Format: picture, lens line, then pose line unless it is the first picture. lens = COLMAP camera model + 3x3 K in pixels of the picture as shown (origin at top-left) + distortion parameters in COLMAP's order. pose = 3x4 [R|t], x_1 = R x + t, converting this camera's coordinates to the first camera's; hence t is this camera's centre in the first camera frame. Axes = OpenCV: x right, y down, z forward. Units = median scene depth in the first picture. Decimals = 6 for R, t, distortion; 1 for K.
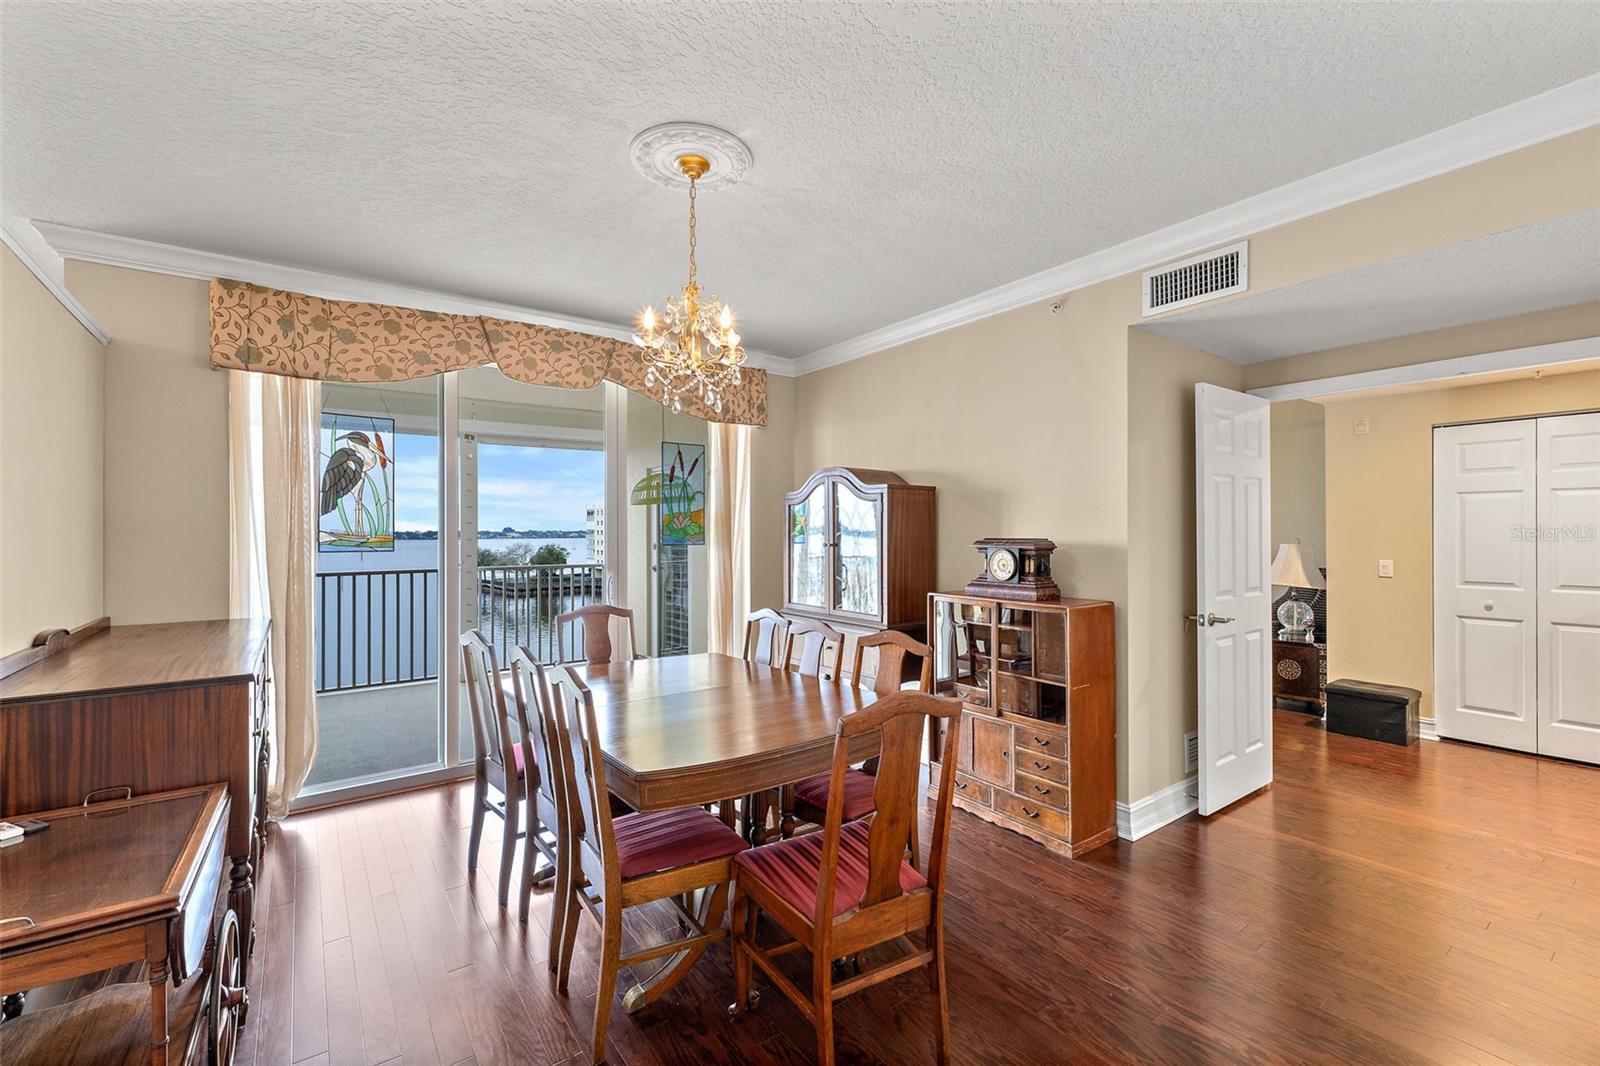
lens RADIAL K [[676.9, 0, 797.0], [0, 676.9, 534.2], [0, 0, 1]] dist [0.003721, -0.000456]
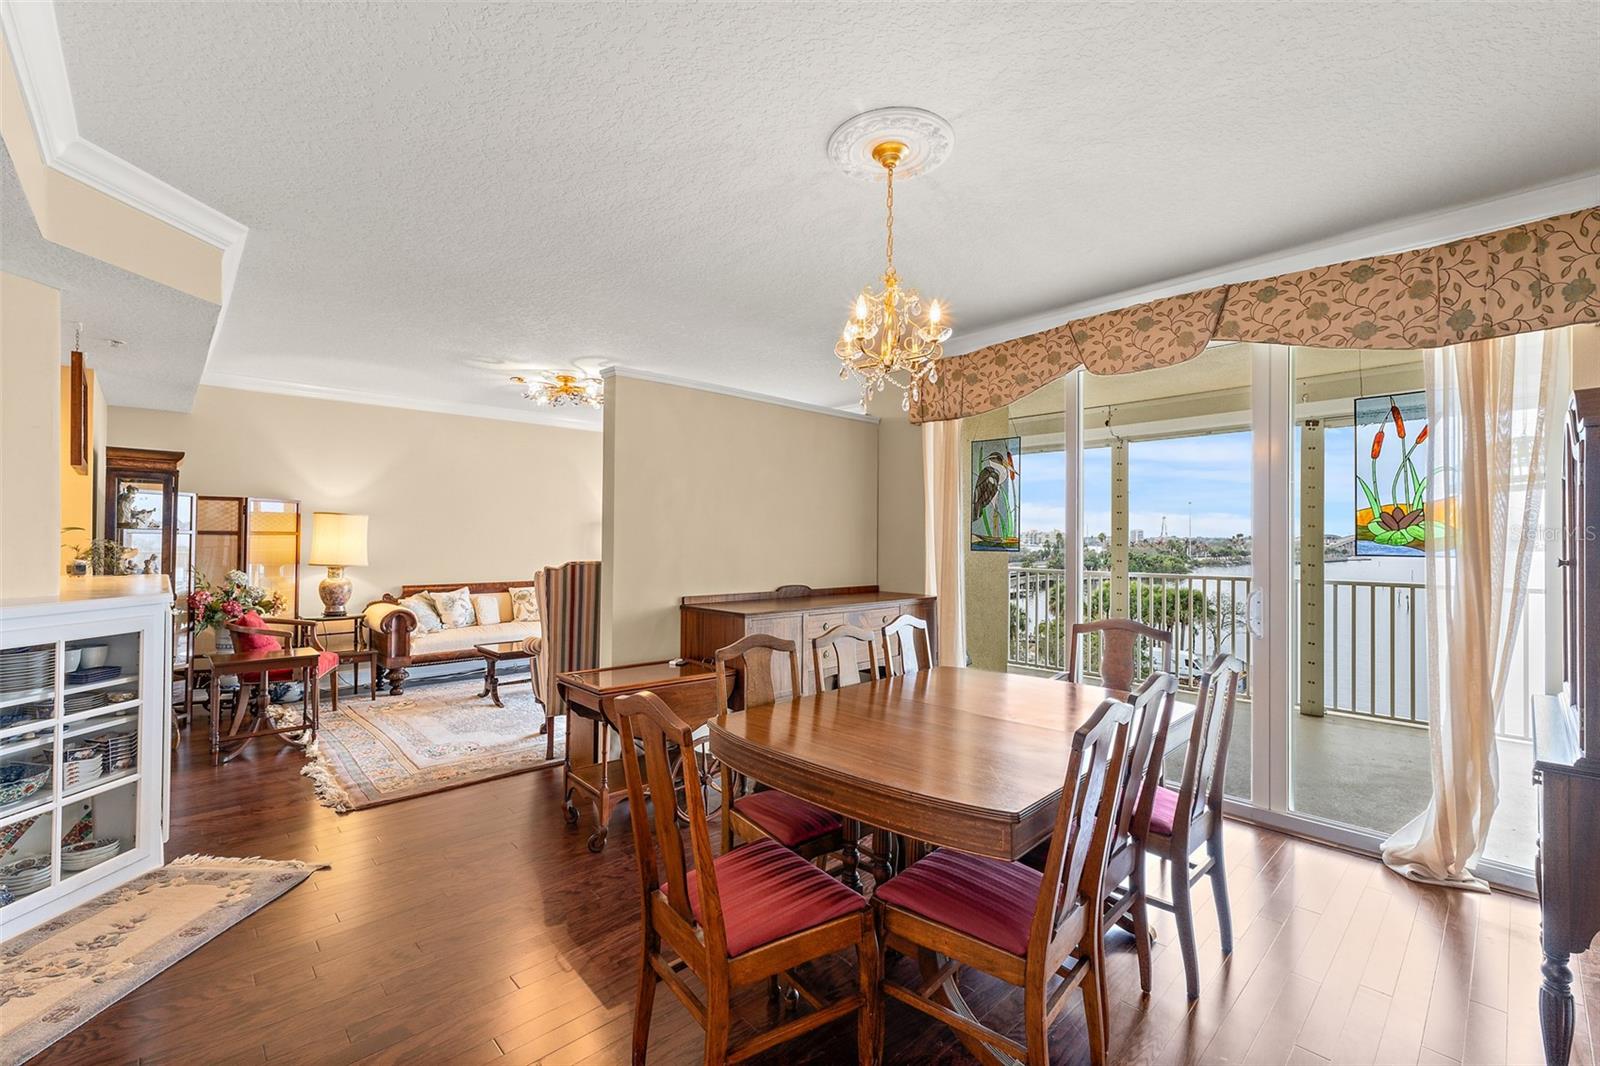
lens RADIAL K [[688.5, 0, 800.0], [0, 688.5, 533.0], [0, 0, 1]] dist [0.002833, 0.000086]
pose [[0.111996, -0.004538, -0.993698, 0.528074], [-0.007366, 0.999958, -0.005396, 0.003324], [0.993681, 0.007924, 0.111958, 0.497390]]
